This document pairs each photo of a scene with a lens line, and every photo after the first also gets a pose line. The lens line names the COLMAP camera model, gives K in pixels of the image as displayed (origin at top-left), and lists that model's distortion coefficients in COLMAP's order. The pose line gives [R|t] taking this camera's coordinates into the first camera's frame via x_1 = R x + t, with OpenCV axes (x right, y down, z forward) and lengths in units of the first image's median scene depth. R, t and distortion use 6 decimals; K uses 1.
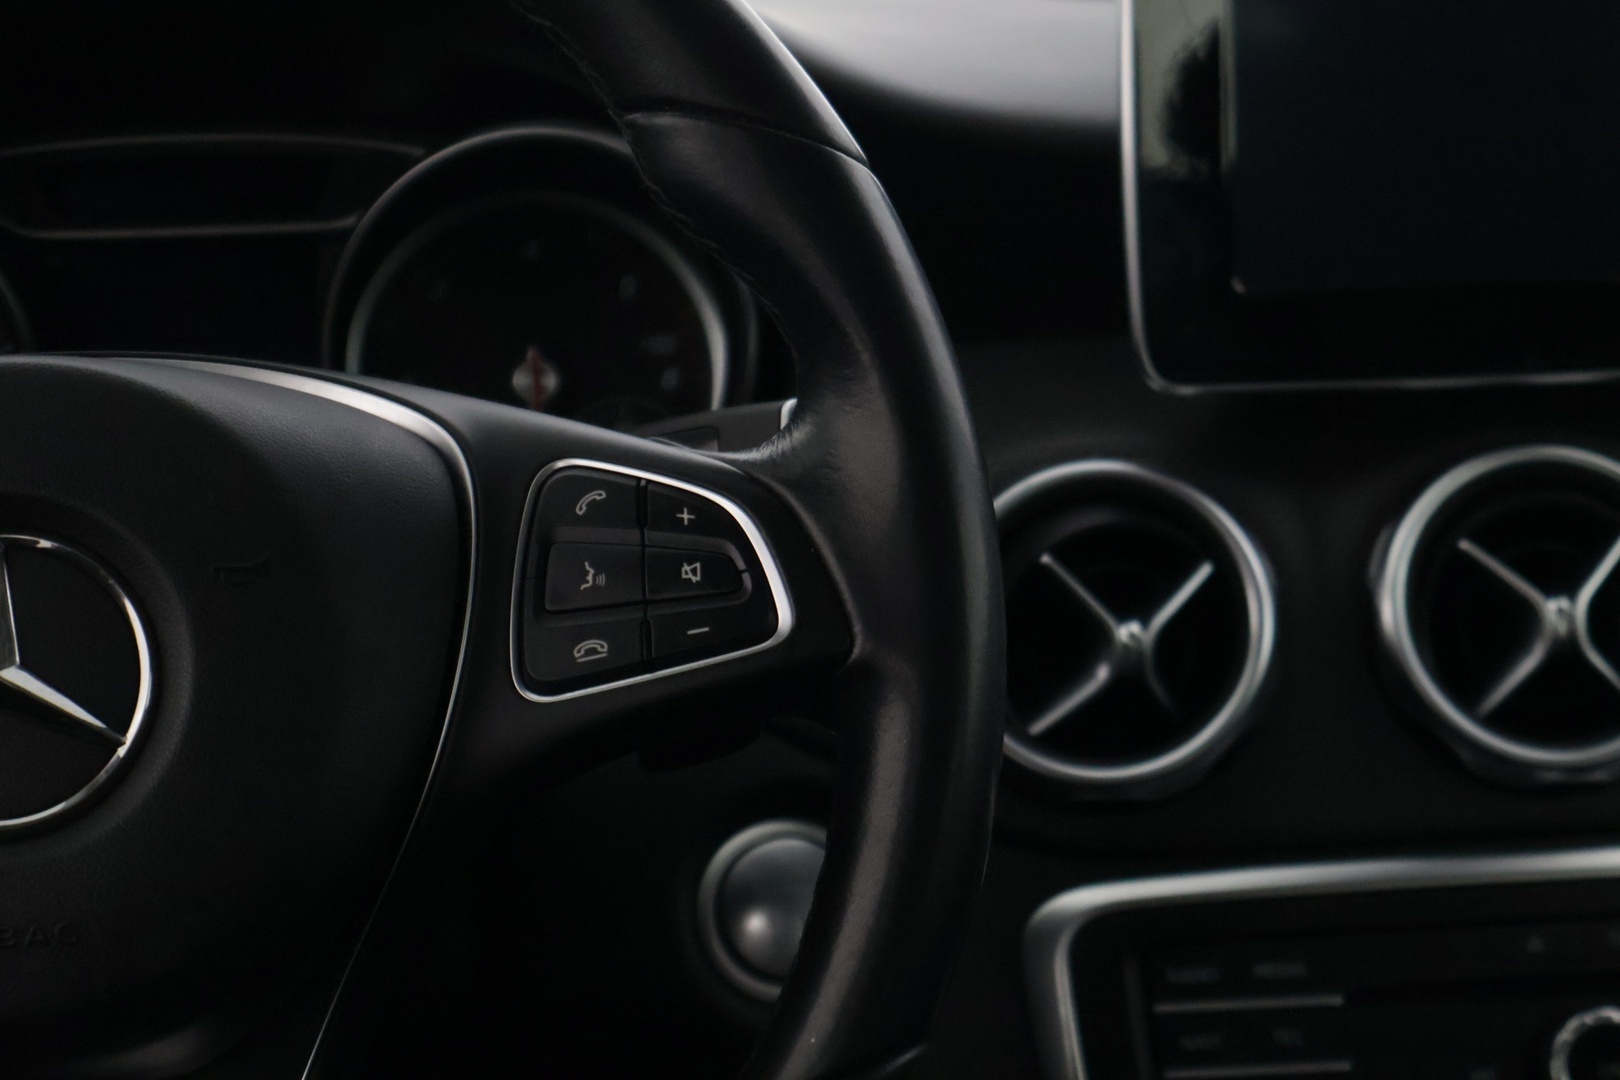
lens RADIAL K [[3275.5, 0, 800.3], [0, 3275.5, 549.8], [0, 0, 1]] dist [0.020410, 0.000000]
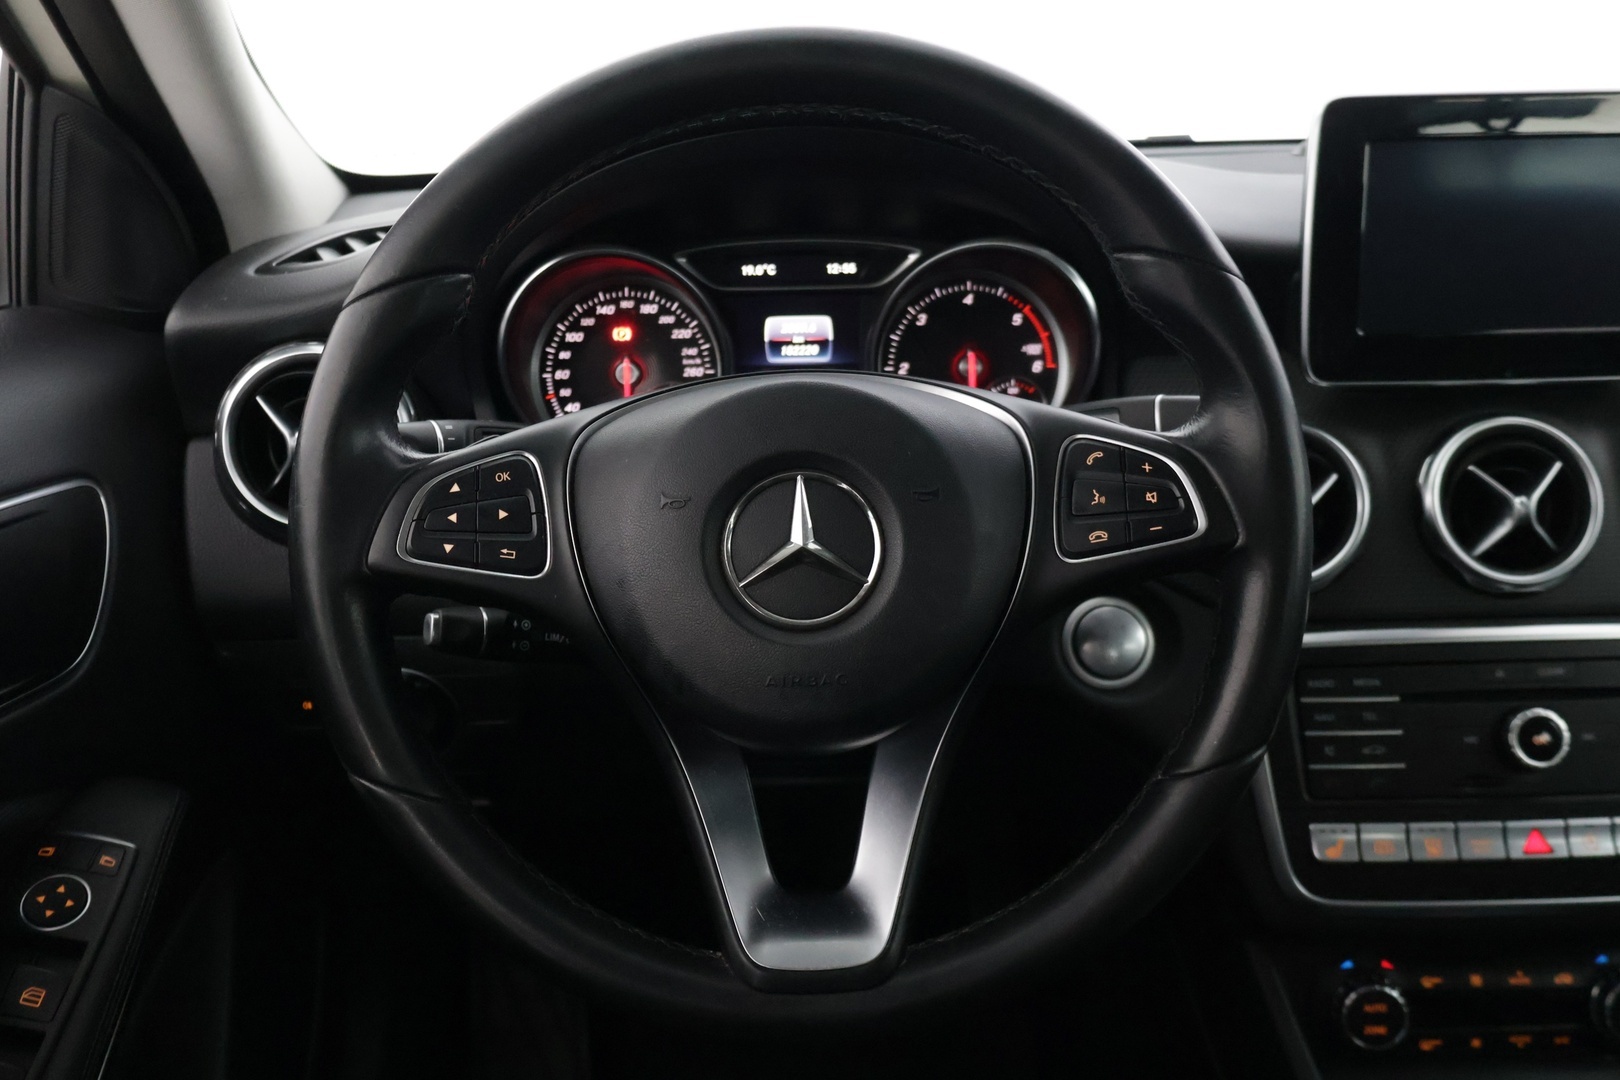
lens RADIAL K [[1549.8, 0, 801.6], [0, 1549.8, 538.3], [0, 0, 1]] dist [0.011271, 0.000000]
pose [[0.998104, 0.026331, -0.055633, -0.143006], [-0.021014, 0.995342, 0.094087, -0.038706], [0.057851, -0.092739, 0.994008, 0.062473]]
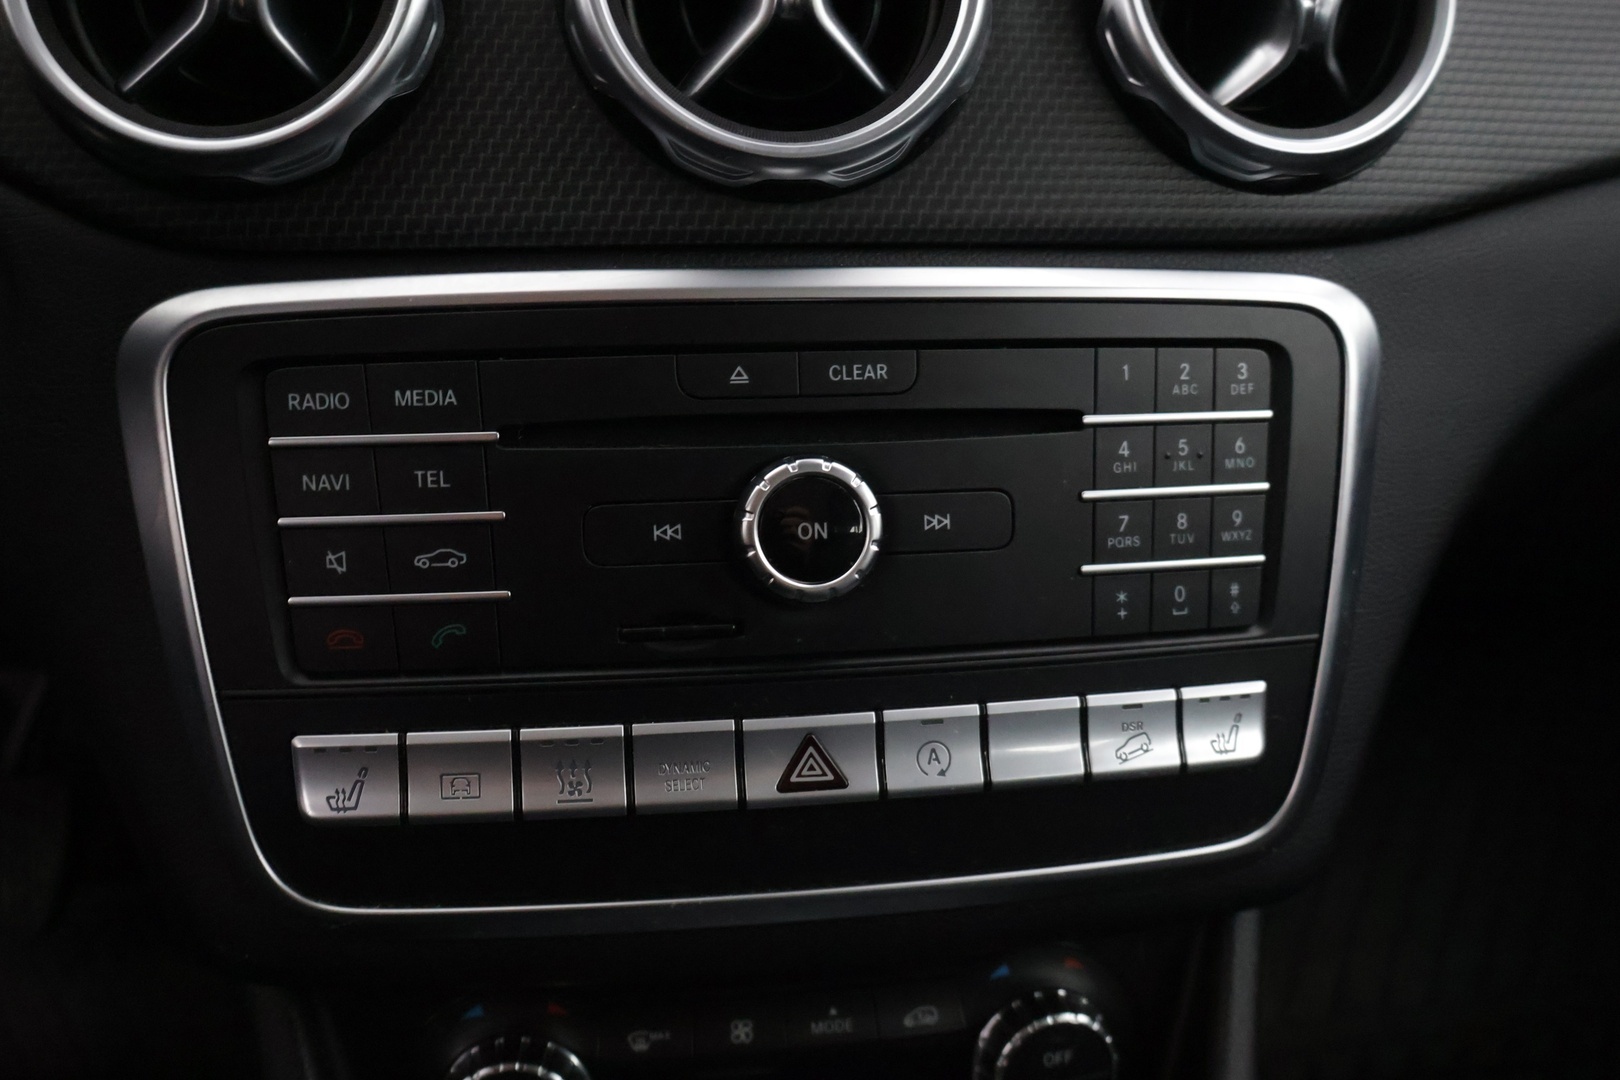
lens RADIAL K [[1549.8, 0, 818.7], [0, 1549.8, 546.4], [0, 0, 1]] dist [0.011271, 0.000000]
pose [[0.995295, 0.021499, 0.094477, 0.208466], [-0.041609, 0.975421, 0.216385, 0.076663], [-0.087503, -0.219298, 0.971726, 0.609027]]
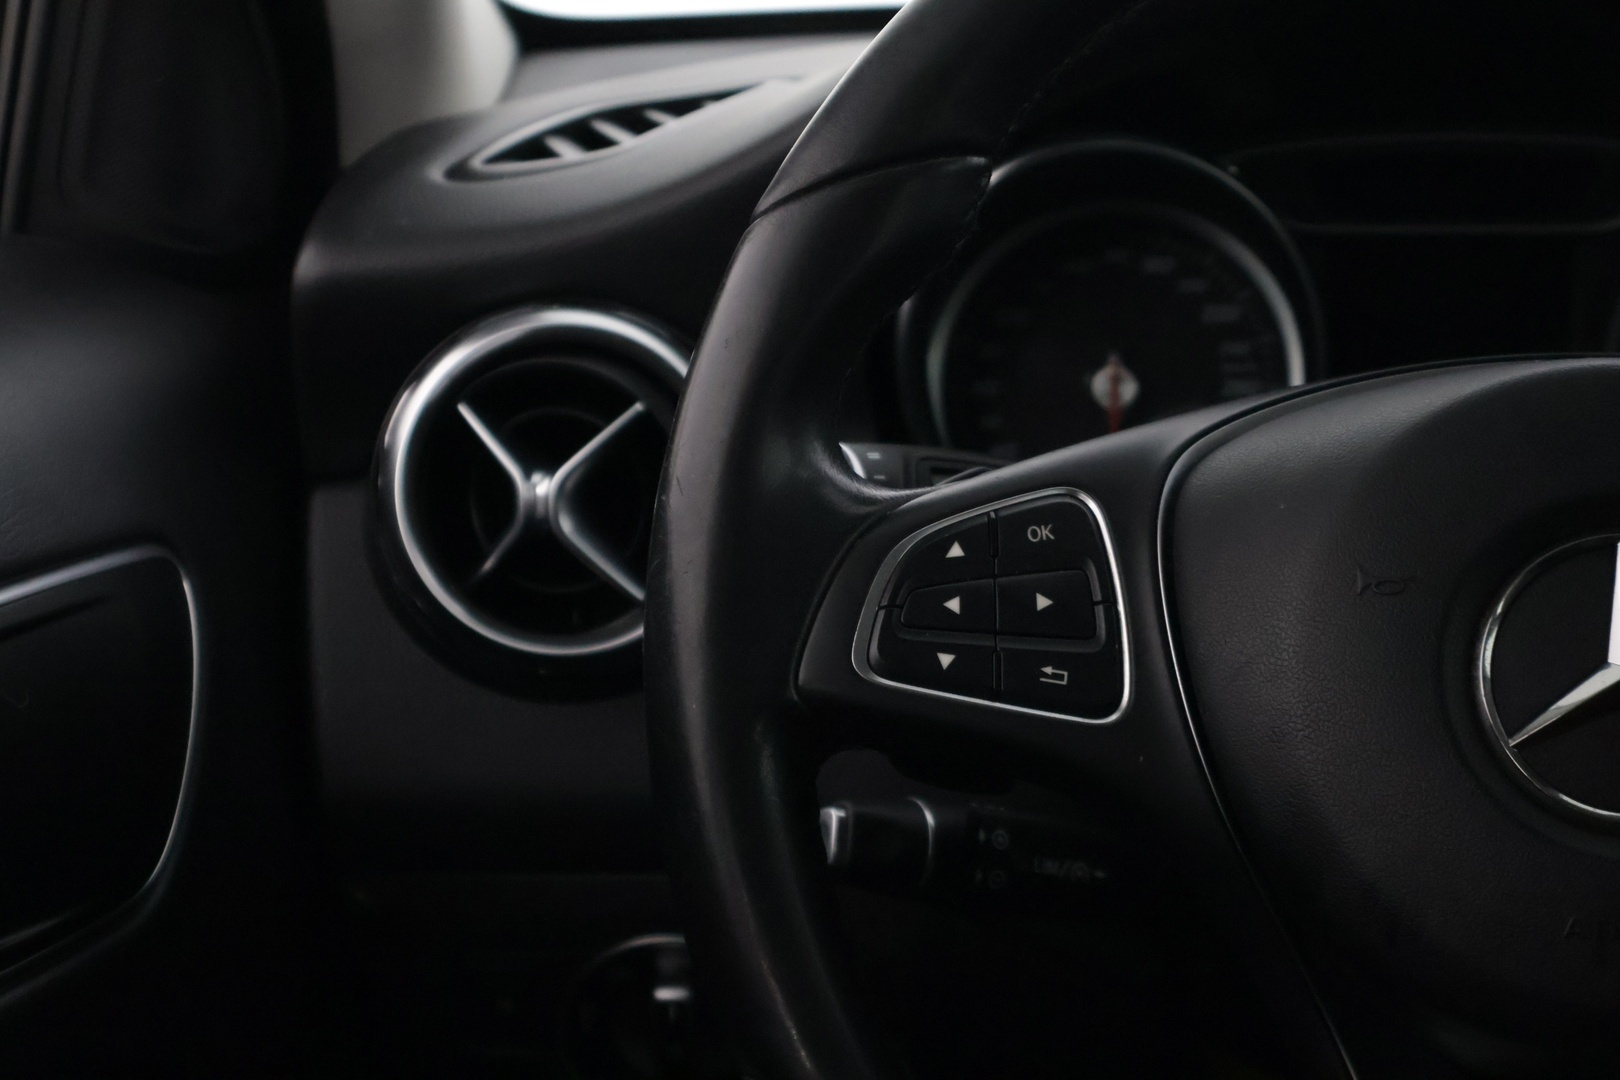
lens RADIAL K [[3275.5, 0, 804.1], [0, 3275.5, 540.2], [0, 0, 1]] dist [0.020410, 0.000000]
pose [[0.987951, 0.045025, -0.148072, -0.257691], [-0.044431, 0.998986, 0.007322, 0.001108], [0.148252, -0.000655, 0.988949, -0.035640]]
